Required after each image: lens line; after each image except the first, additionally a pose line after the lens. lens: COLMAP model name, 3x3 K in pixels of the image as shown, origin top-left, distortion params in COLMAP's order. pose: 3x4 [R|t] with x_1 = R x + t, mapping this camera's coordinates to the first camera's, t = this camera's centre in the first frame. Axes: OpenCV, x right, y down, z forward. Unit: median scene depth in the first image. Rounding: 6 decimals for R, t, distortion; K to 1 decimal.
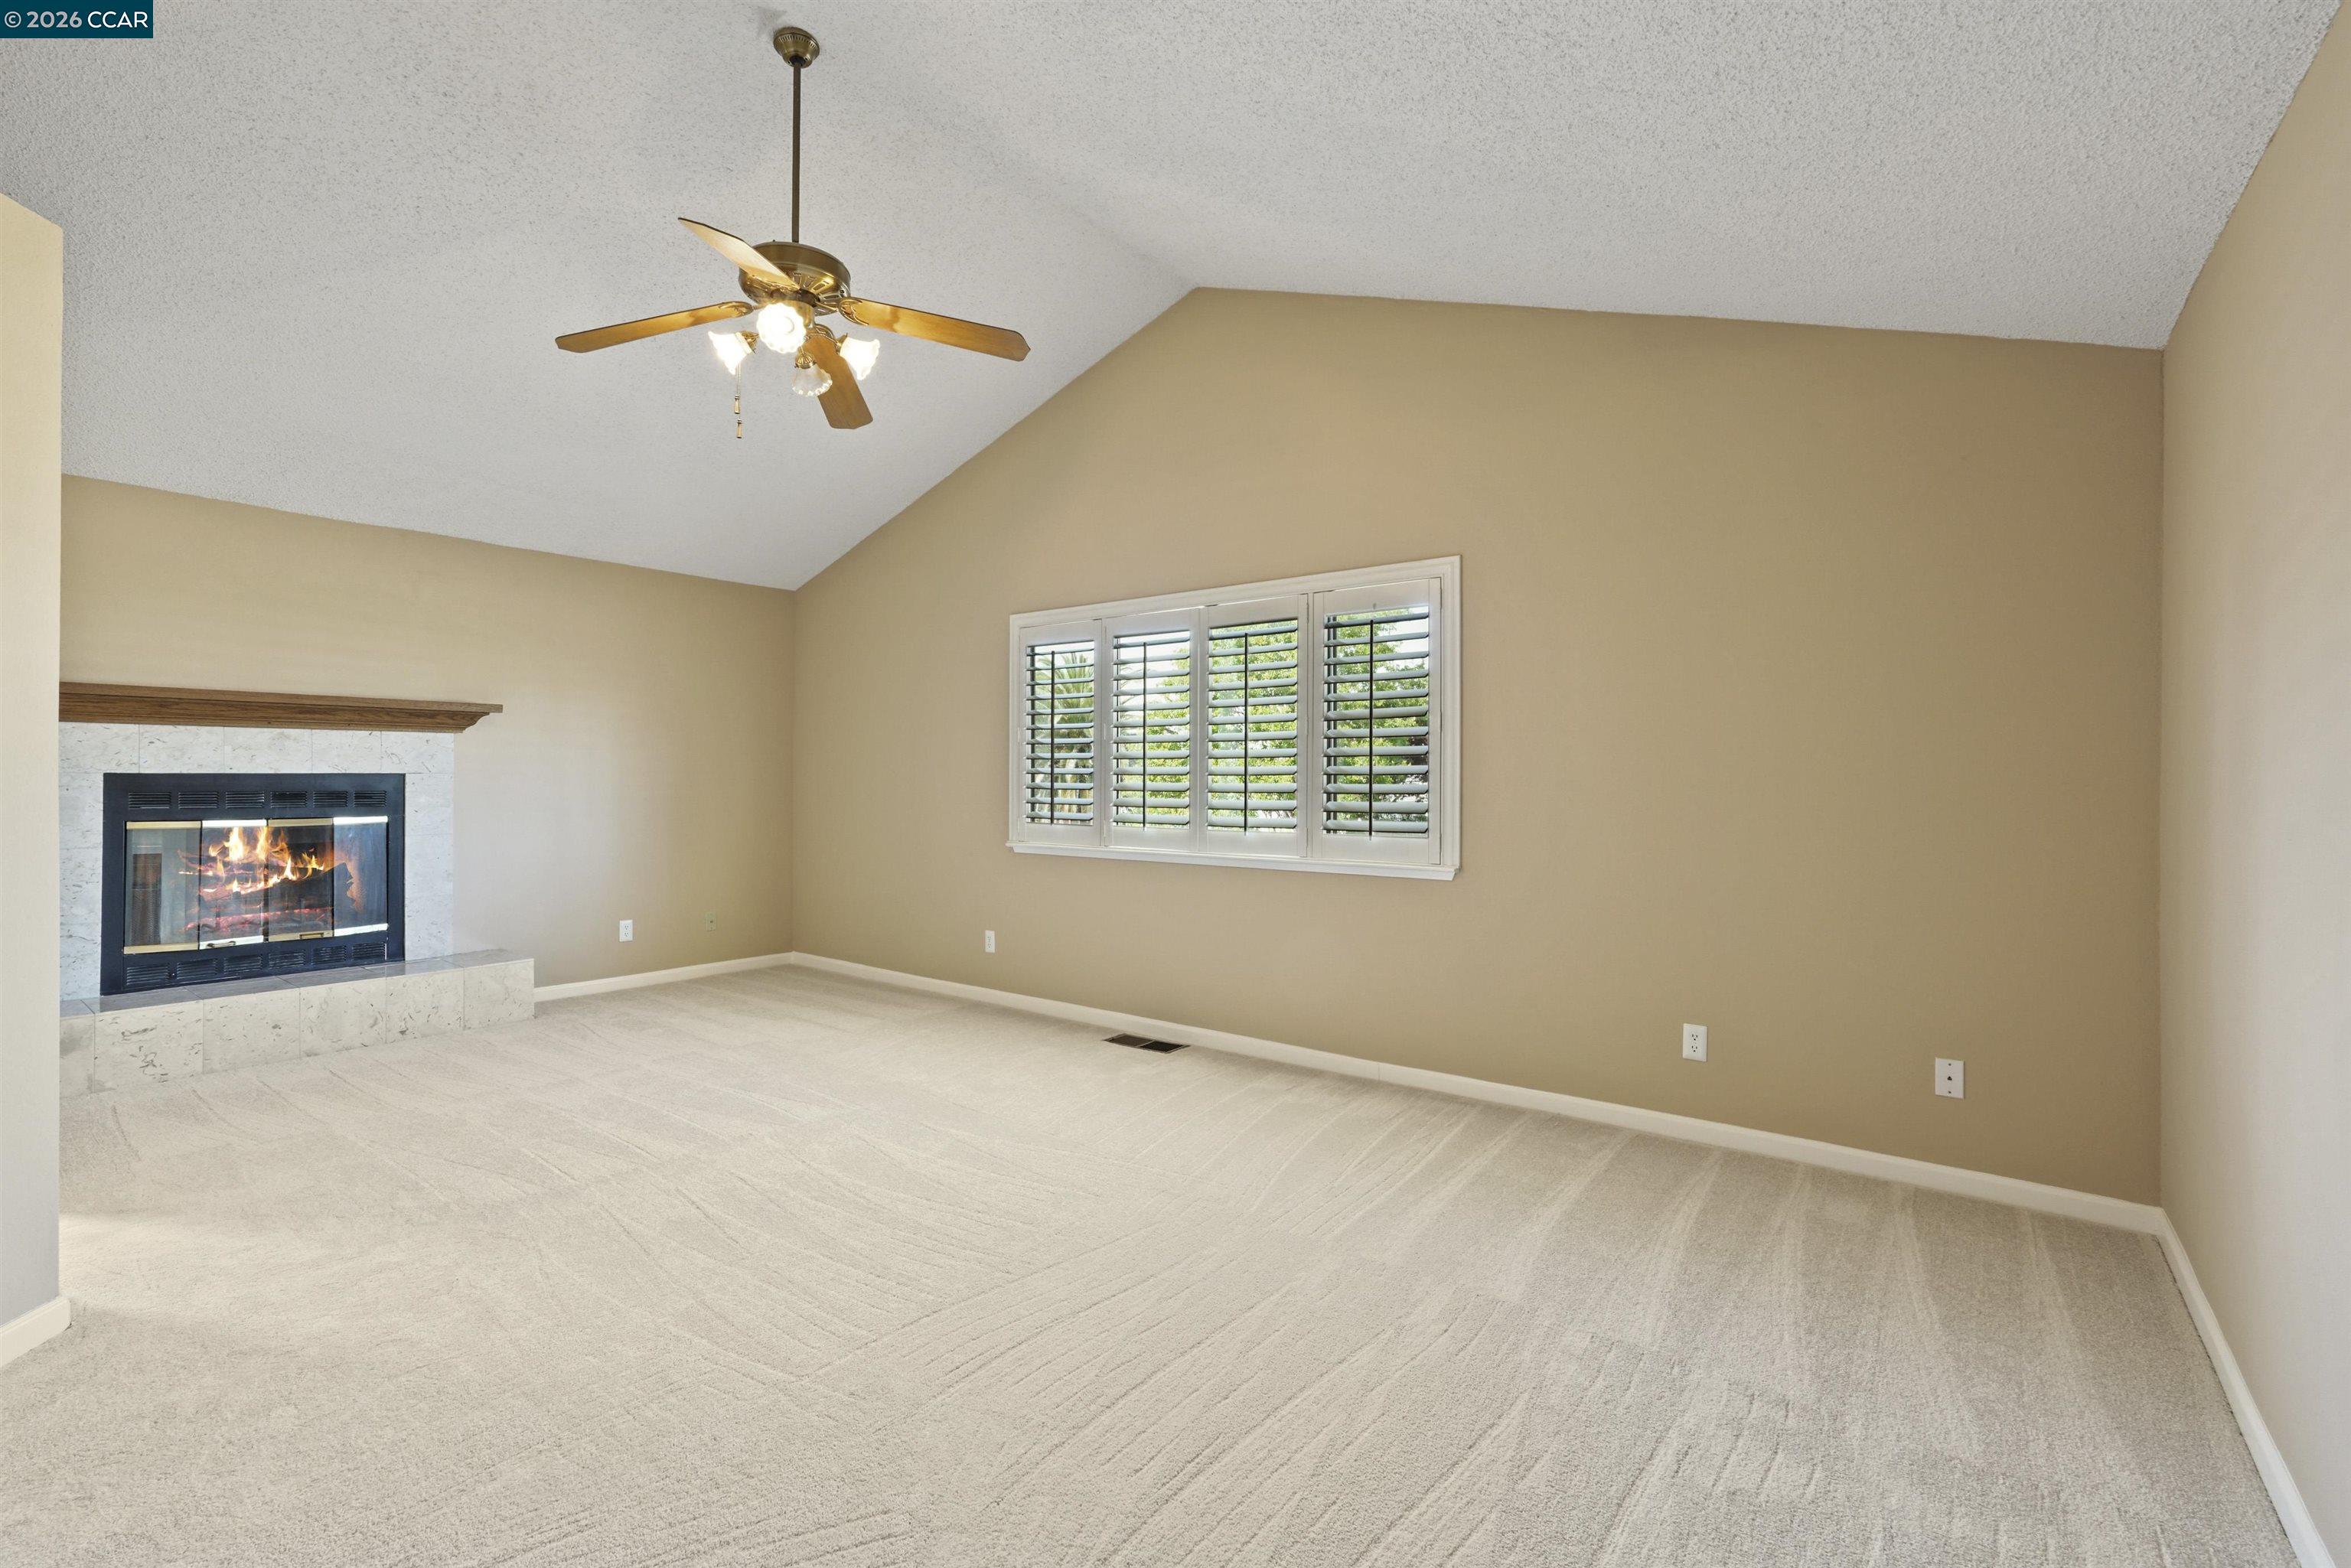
lens RADIAL K [[1041.6, 0, 1188.7], [0, 1041.6, 772.0], [0, 0, 1]] dist [-0.011334, 0.006556]
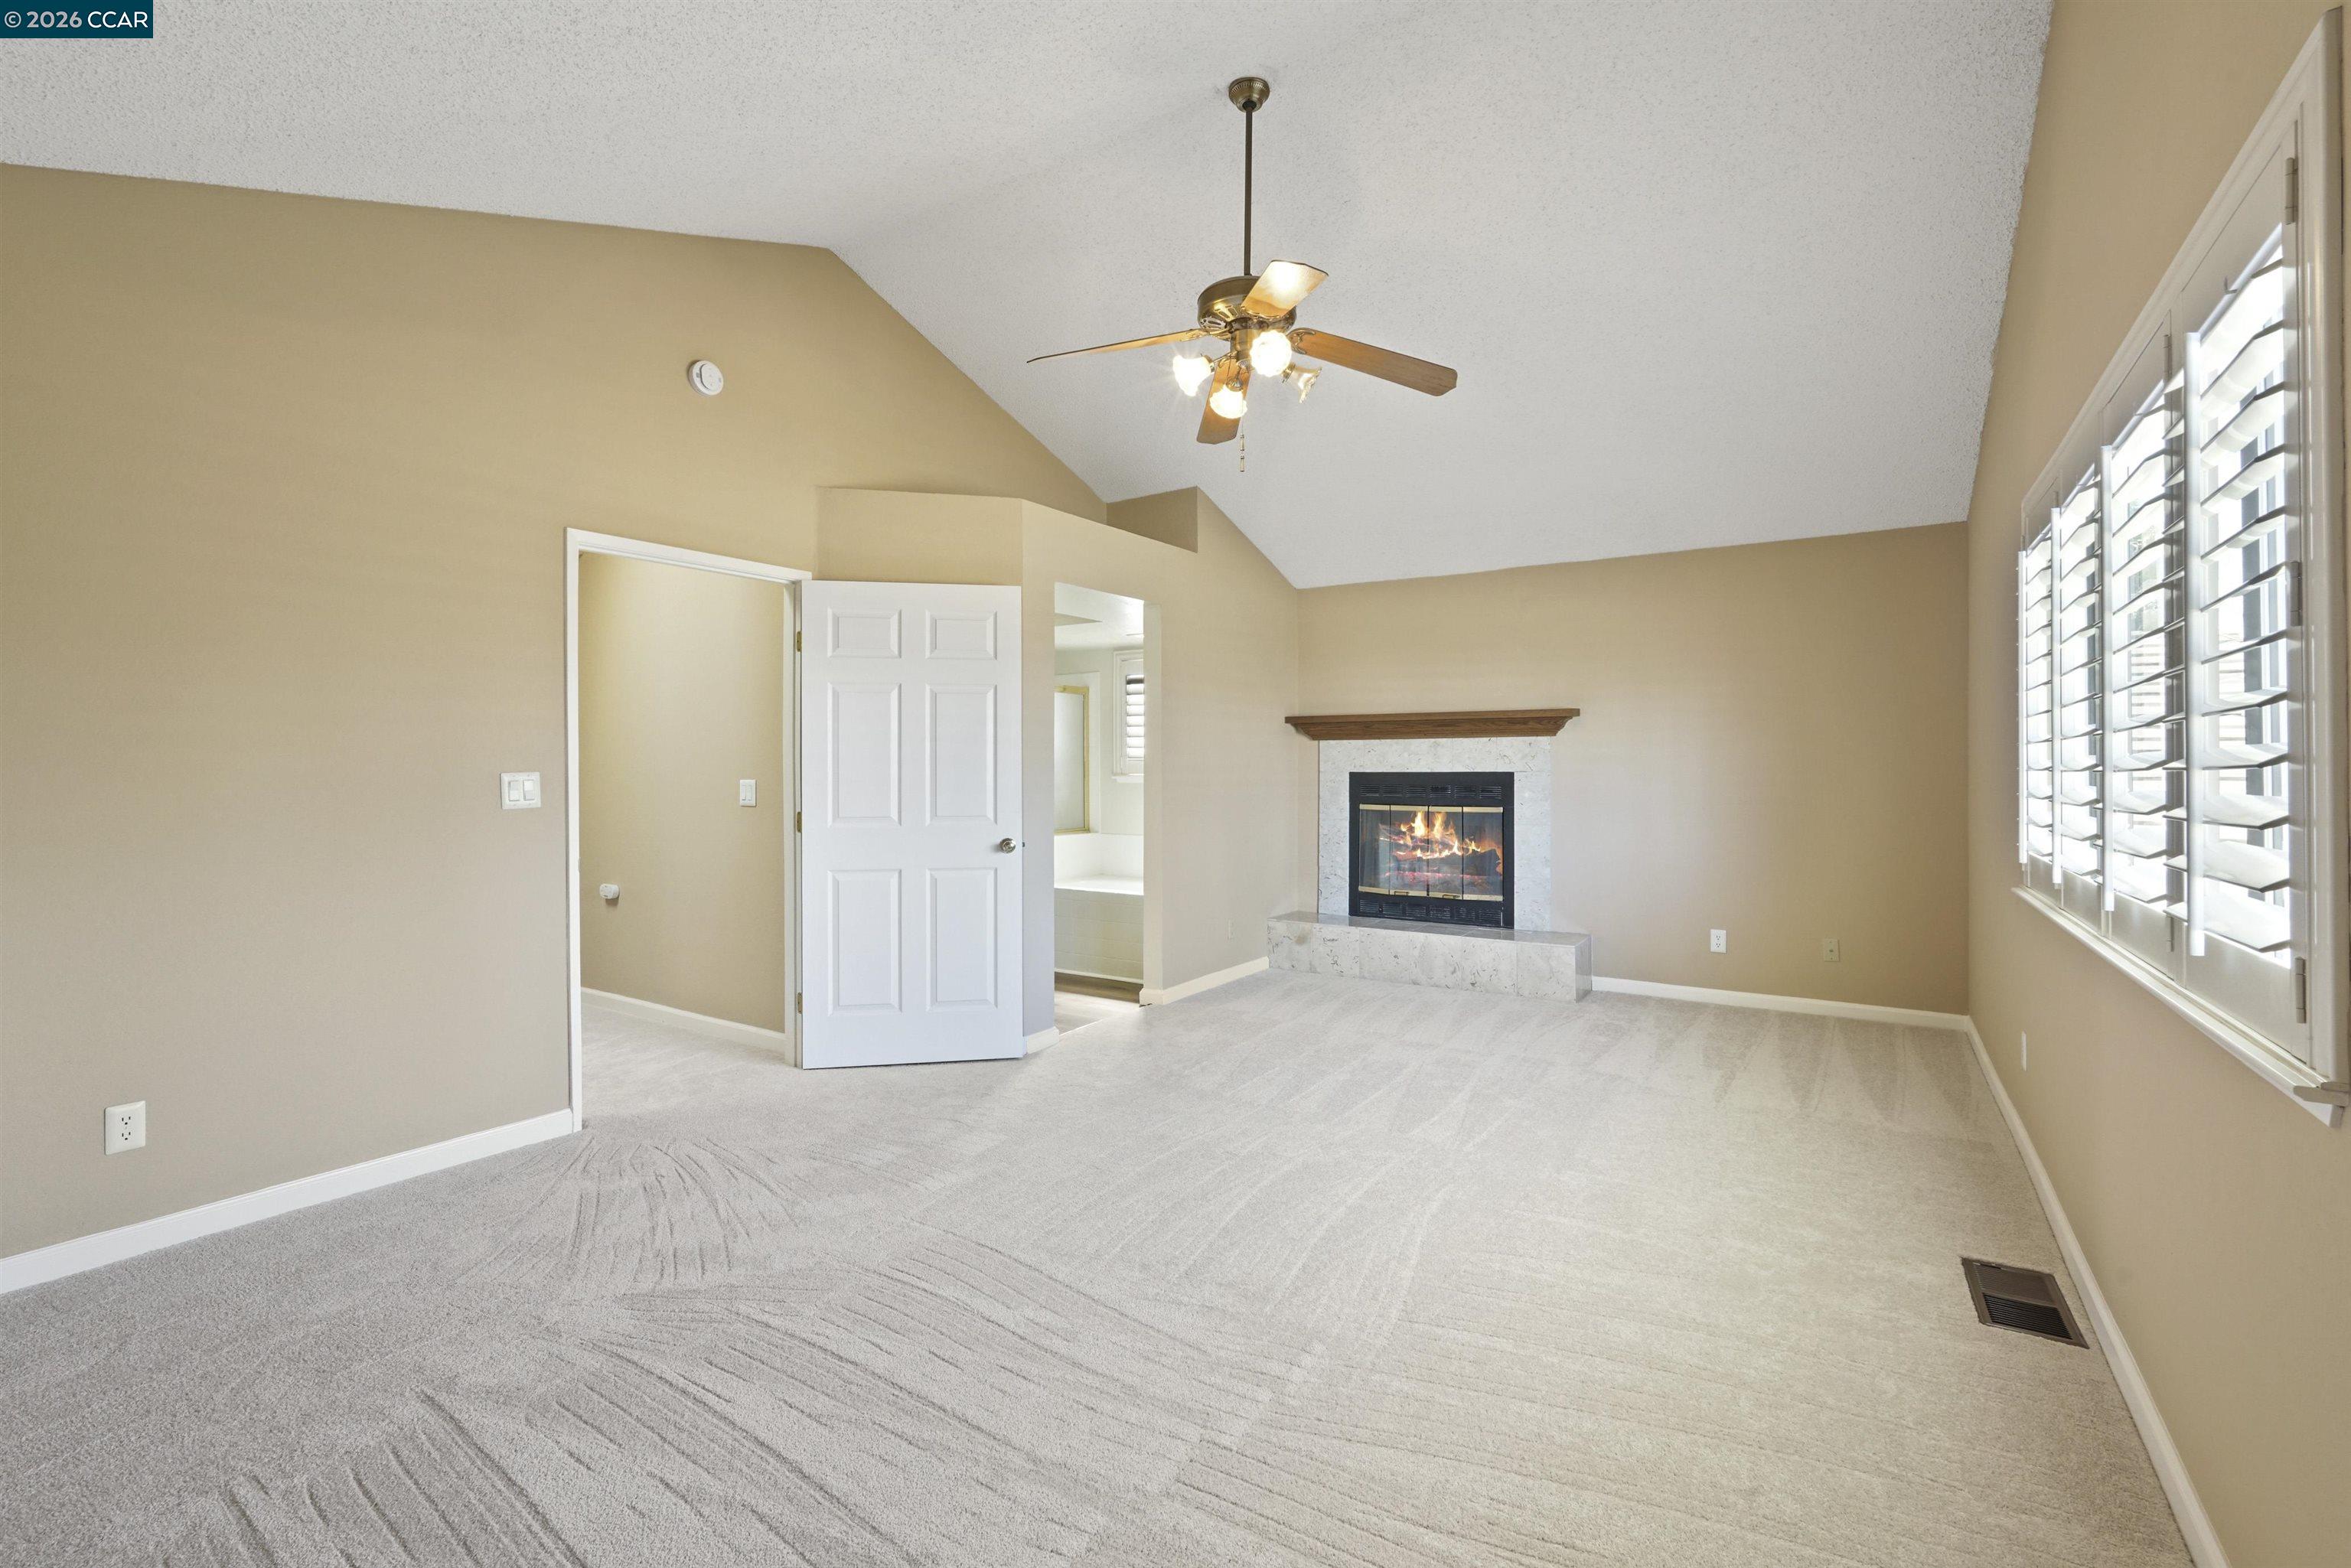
lens RADIAL K [[1041.6, 0, 1156.9], [0, 1041.6, 783.1], [0, 0, 1]] dist [-0.011334, 0.006556]
pose [[0.071742, 0.008647, -0.997386, 0.434675], [0.003403, 0.999954, 0.008914, 0.002086], [0.997417, -0.004033, 0.071710, 0.539888]]
